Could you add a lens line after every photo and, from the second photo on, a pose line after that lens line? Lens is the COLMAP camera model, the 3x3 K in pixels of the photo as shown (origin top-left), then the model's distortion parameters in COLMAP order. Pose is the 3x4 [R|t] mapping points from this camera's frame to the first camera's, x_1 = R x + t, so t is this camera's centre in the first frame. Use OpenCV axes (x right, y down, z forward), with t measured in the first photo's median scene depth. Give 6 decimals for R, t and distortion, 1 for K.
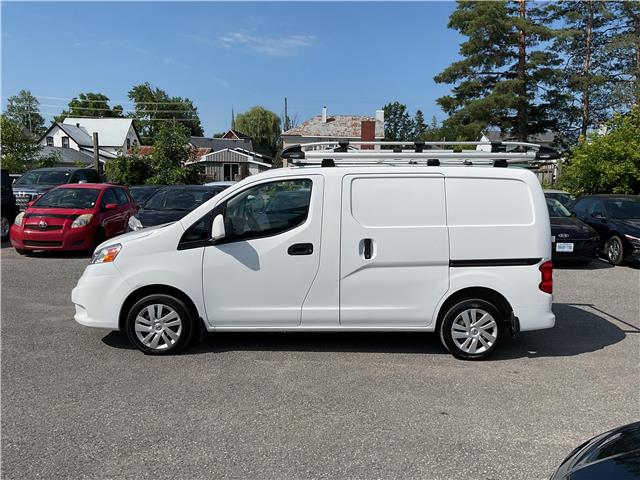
lens RADIAL K [[531.9, 0, 318.5], [0, 531.9, 237.7], [0, 0, 1]] dist [0.050231, -0.105257]
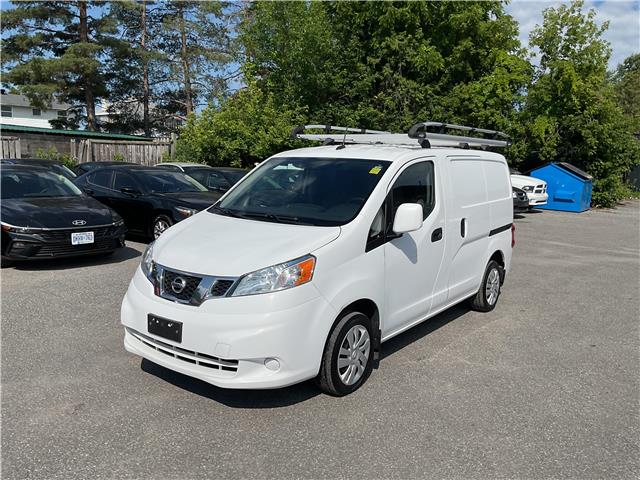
lens RADIAL K [[531.9, 0, 320.4], [0, 531.9, 240.1], [0, 0, 1]] dist [0.050231, -0.105257]
pose [[0.604061, -0.110261, 0.789274, -0.861650], [0.062290, 0.993885, 0.091173, -0.064403], [-0.794500, -0.005910, 0.607235, 0.547791]]
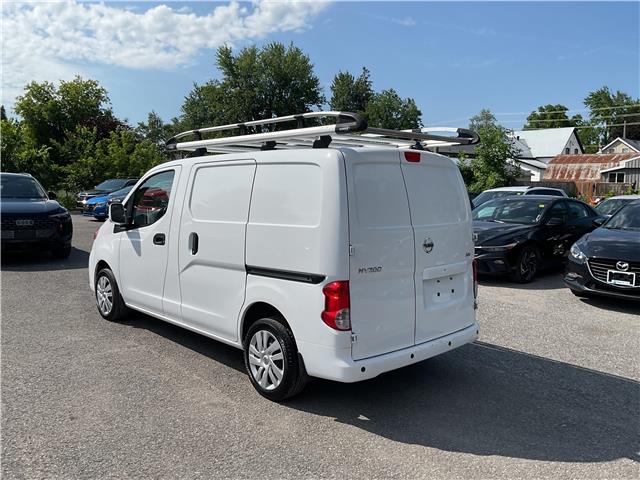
lens RADIAL K [[531.9, 0, 326.0], [0, 531.9, 245.4], [0, 0, 1]] dist [0.050231, -0.105257]
pose [[0.680236, 0.073882, -0.729261, 0.863261], [-0.080542, 0.996417, 0.025820, -0.017202], [0.728555, 0.041172, 0.683749, 0.503804]]
